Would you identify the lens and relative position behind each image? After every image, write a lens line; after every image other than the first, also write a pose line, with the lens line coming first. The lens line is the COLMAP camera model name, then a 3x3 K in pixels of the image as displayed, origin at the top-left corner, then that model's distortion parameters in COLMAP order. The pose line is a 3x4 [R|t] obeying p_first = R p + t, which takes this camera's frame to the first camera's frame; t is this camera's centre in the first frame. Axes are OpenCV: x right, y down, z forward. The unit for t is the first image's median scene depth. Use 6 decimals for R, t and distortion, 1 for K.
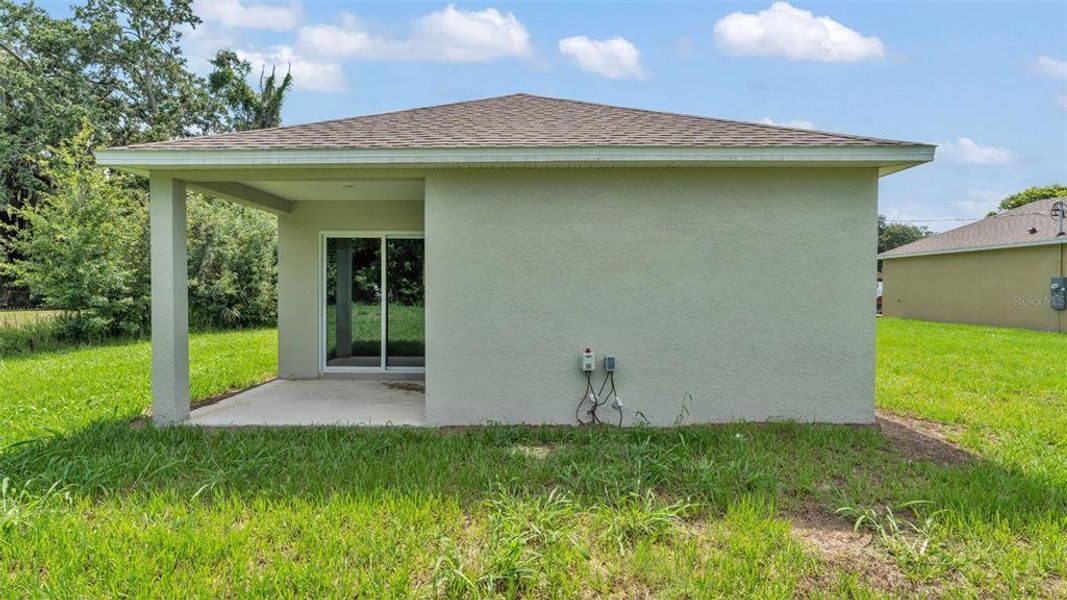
lens RADIAL K [[492.4, 0, 532.8], [0, 492.4, 300.3], [0, 0, 1]] dist [-0.000121, -0.000340]
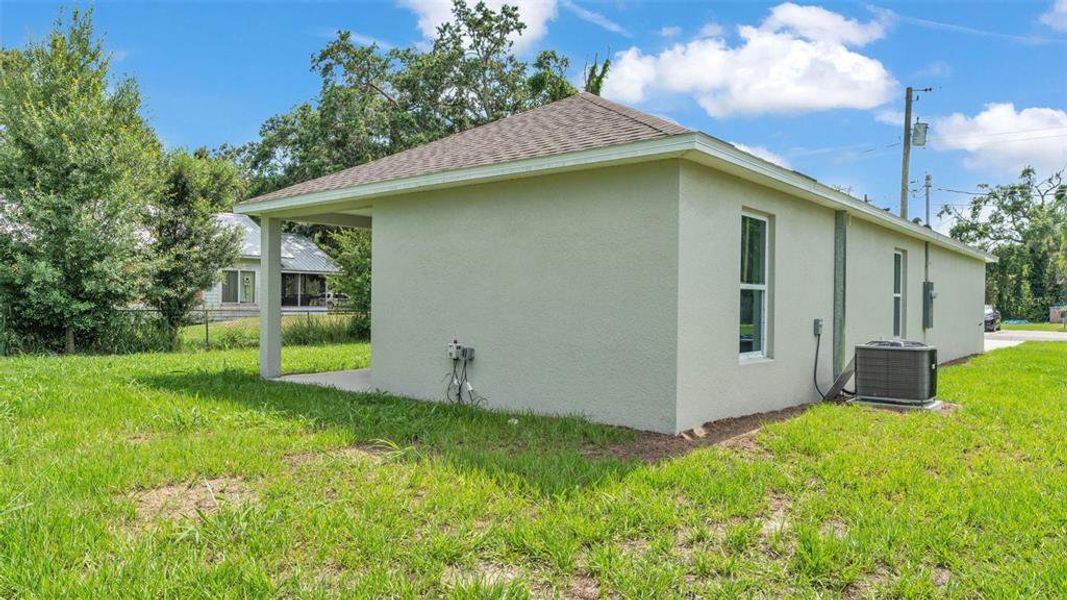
lens RADIAL K [[703.0, 0, 533.9], [0, 703.0, 299.3], [0, 0, 1]] dist [-0.003069, 0.000224]
pose [[0.774082, 0.014027, -0.632929, 0.218727], [-0.041137, 0.998756, -0.028177, 0.007239], [0.631747, 0.047848, 0.773697, -0.030876]]
